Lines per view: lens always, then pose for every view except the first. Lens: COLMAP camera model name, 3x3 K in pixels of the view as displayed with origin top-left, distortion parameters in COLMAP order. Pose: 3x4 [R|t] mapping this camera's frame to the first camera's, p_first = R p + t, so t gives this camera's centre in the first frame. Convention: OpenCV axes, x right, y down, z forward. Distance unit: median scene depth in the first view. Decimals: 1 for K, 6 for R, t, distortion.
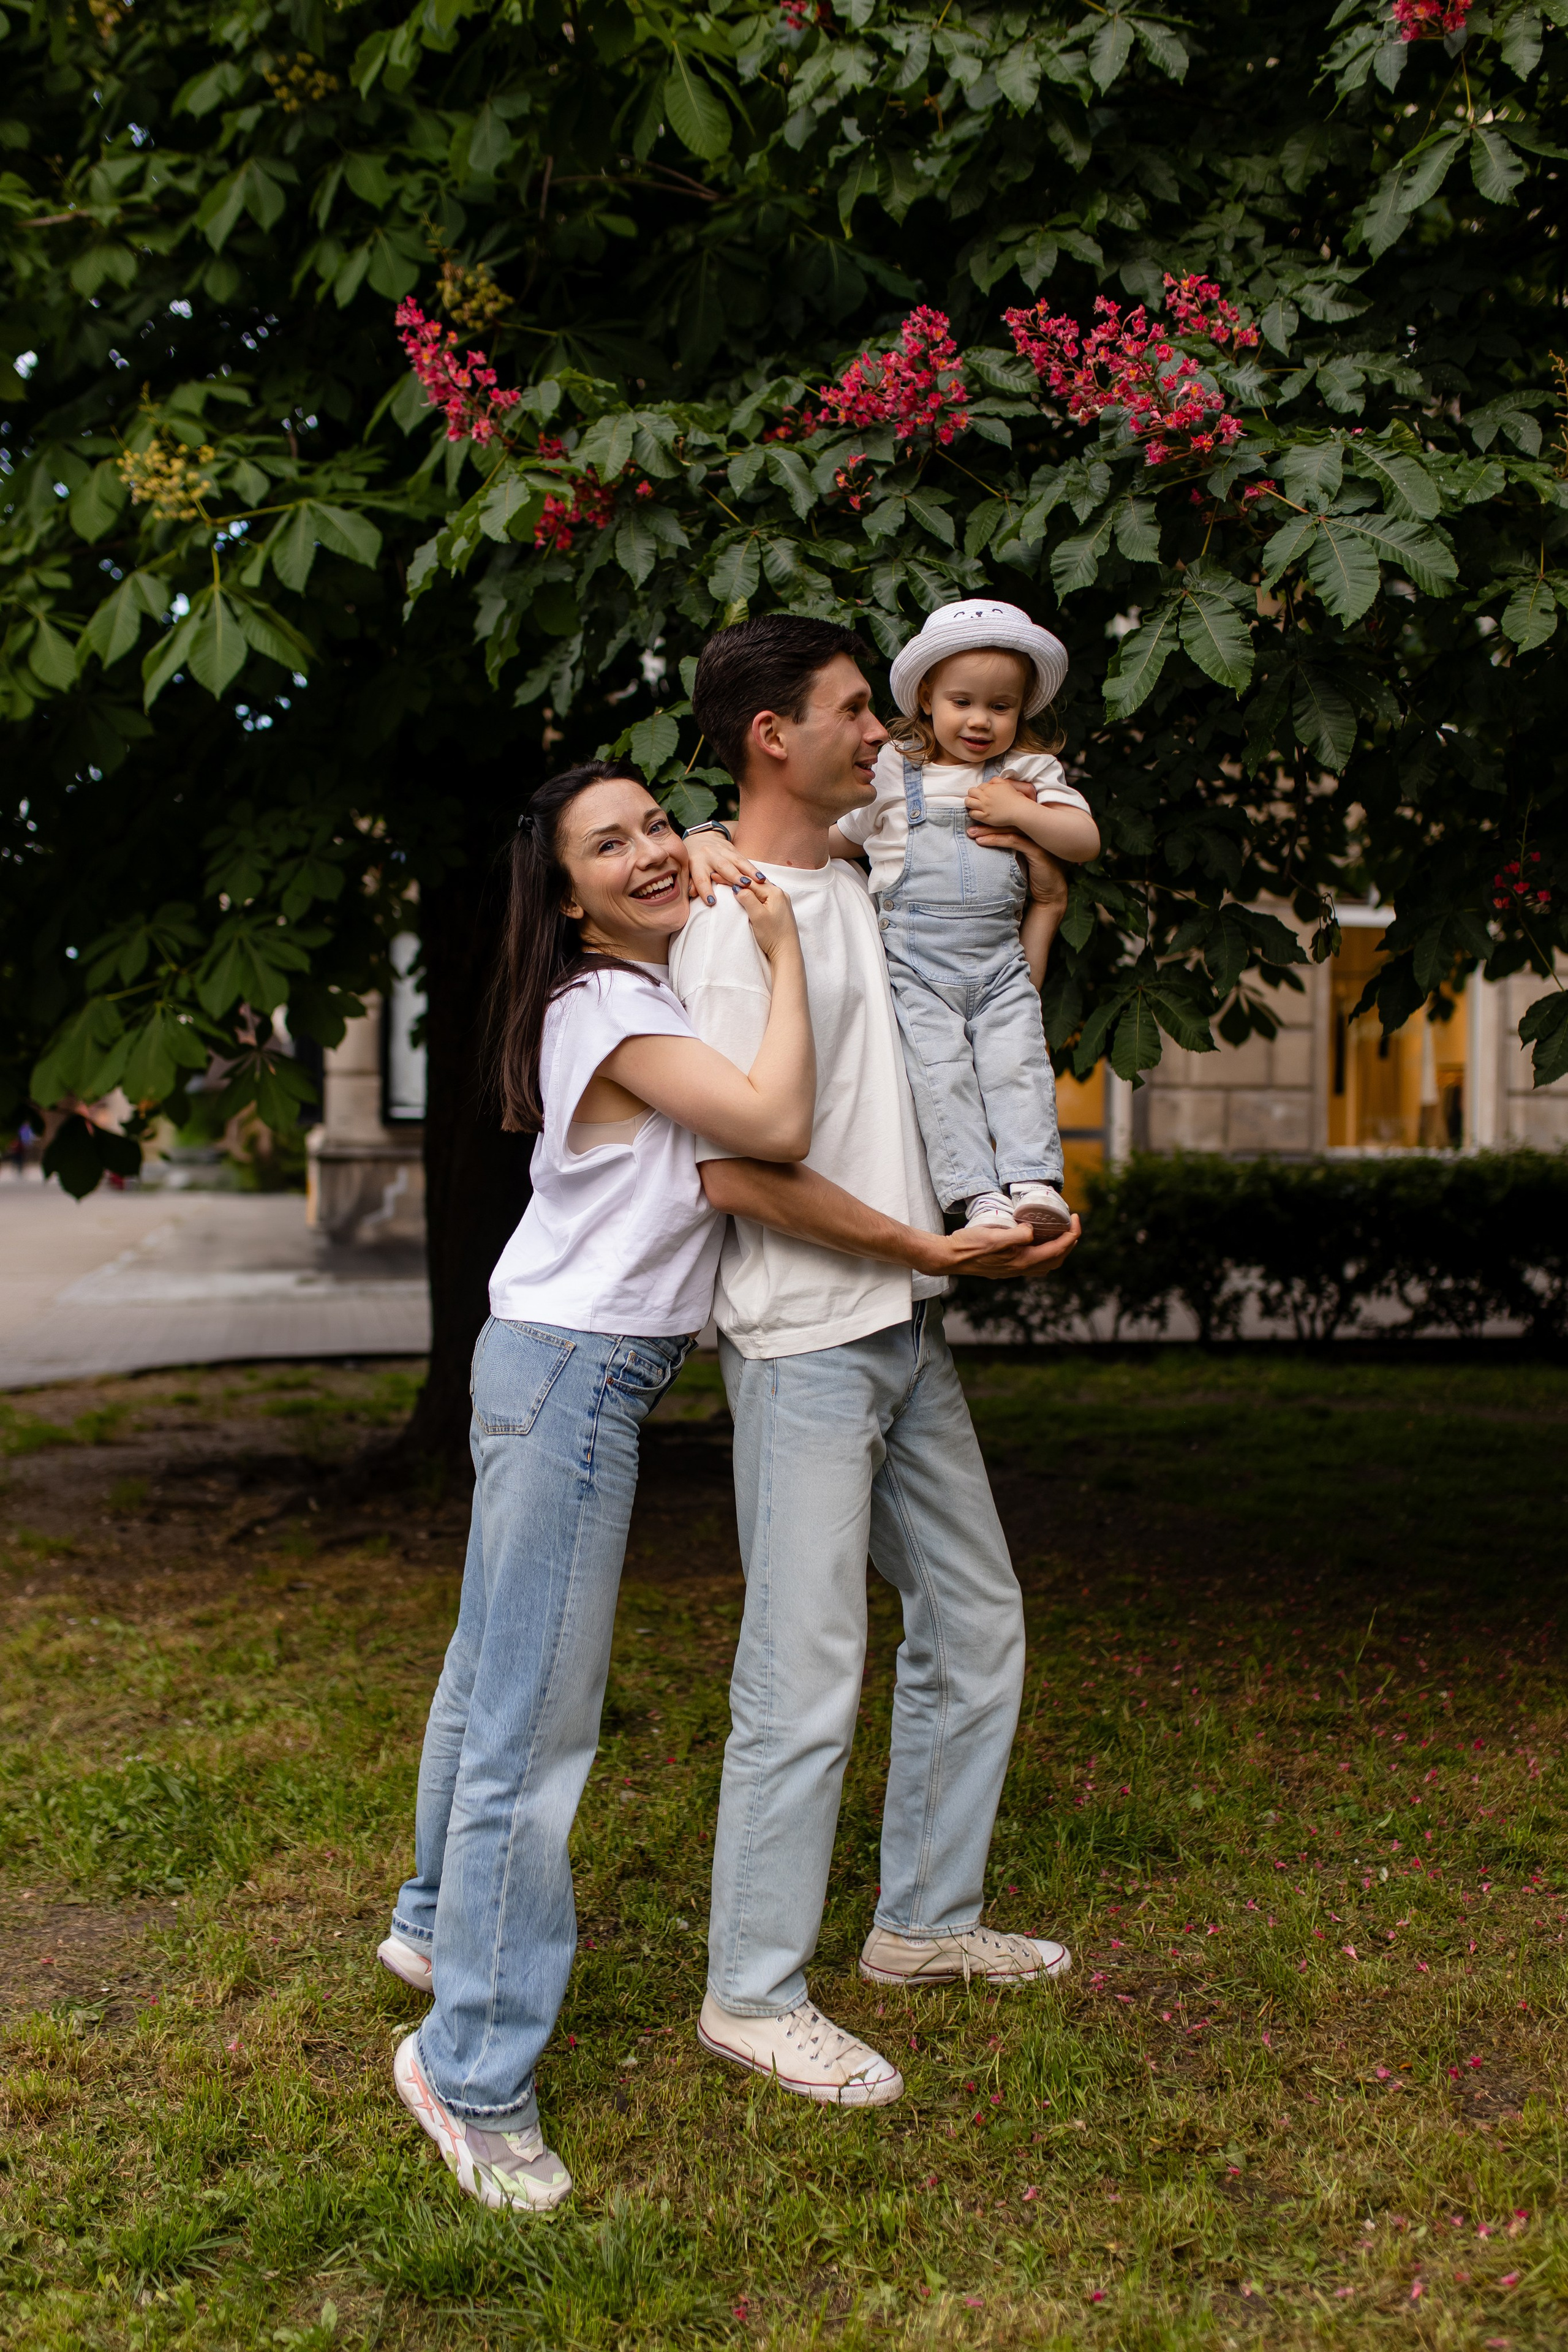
lens RADIAL K [[2473.5, 0, 740.3], [0, 2473.5, 1208.4], [0, 0, 1]] dist [-0.003712, 0.006151]
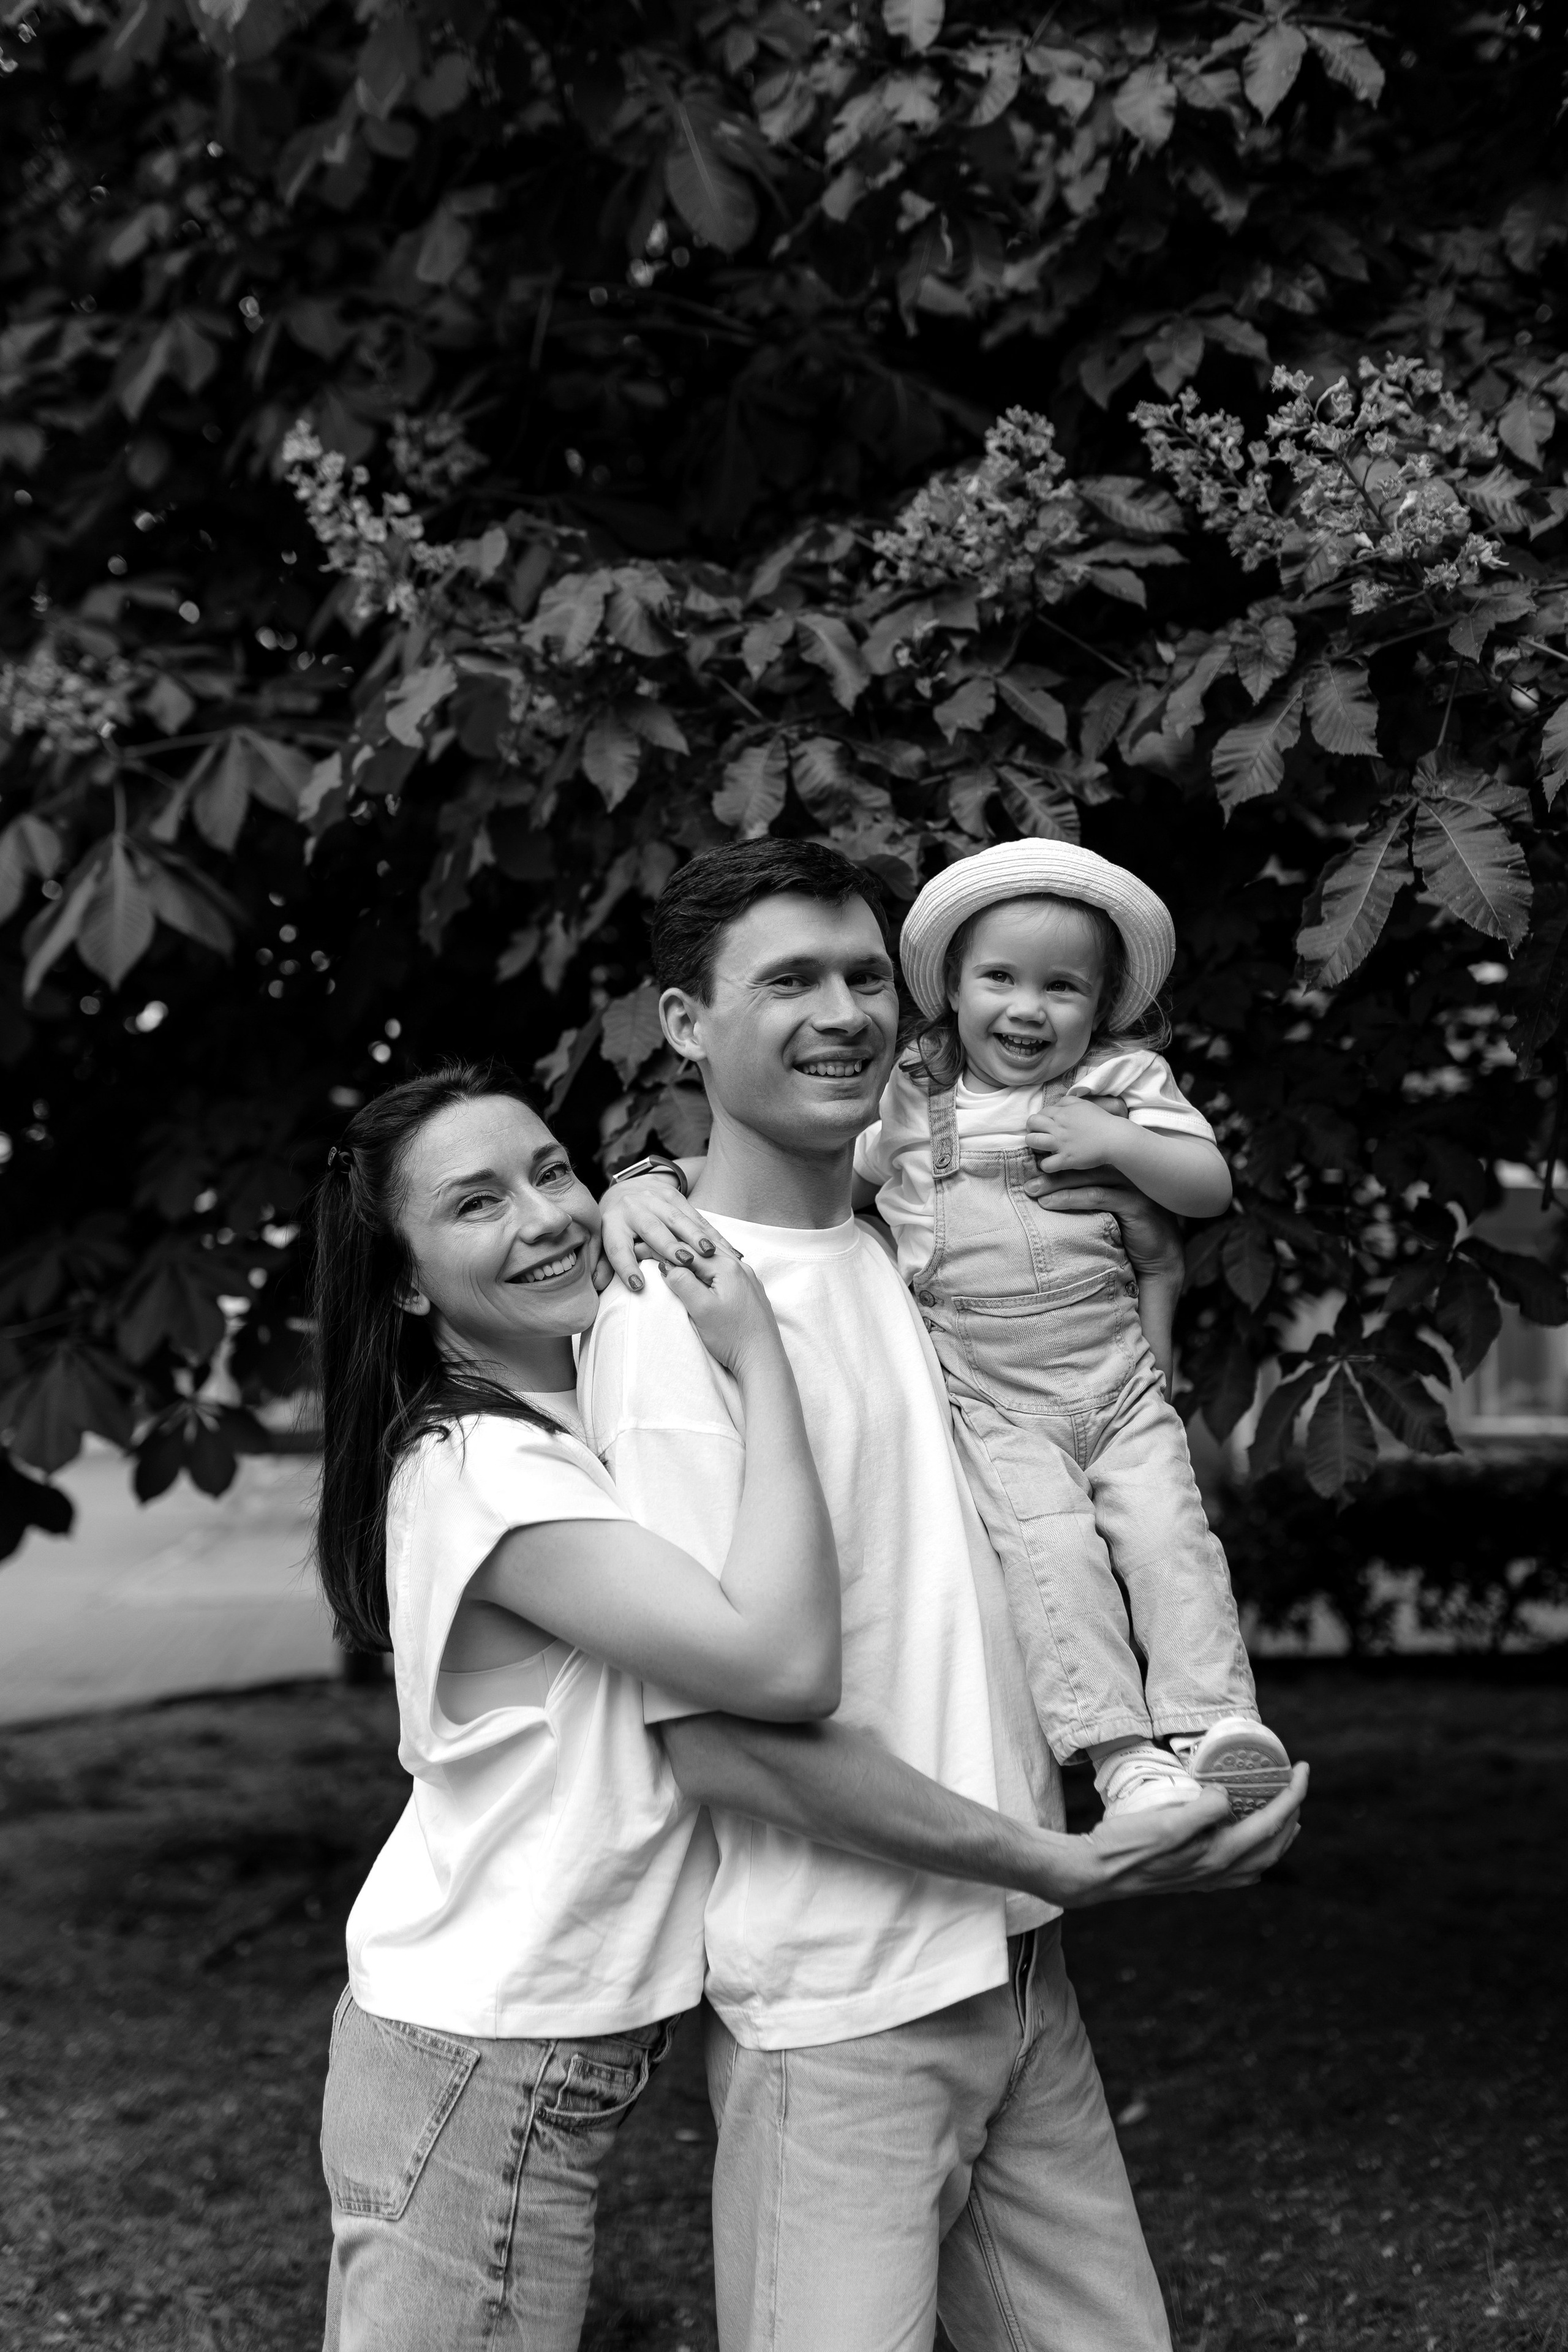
lens RADIAL K [[2473.5, 0, 740.3], [0, 2473.5, 1208.4], [0, 0, 1]] dist [-0.003712, 0.006151]
pose [[0.999017, -0.009328, -0.043341, 0.023422], [0.004890, 0.994833, -0.101404, -0.066925], [0.044063, 0.101093, 0.993901, 0.313933]]
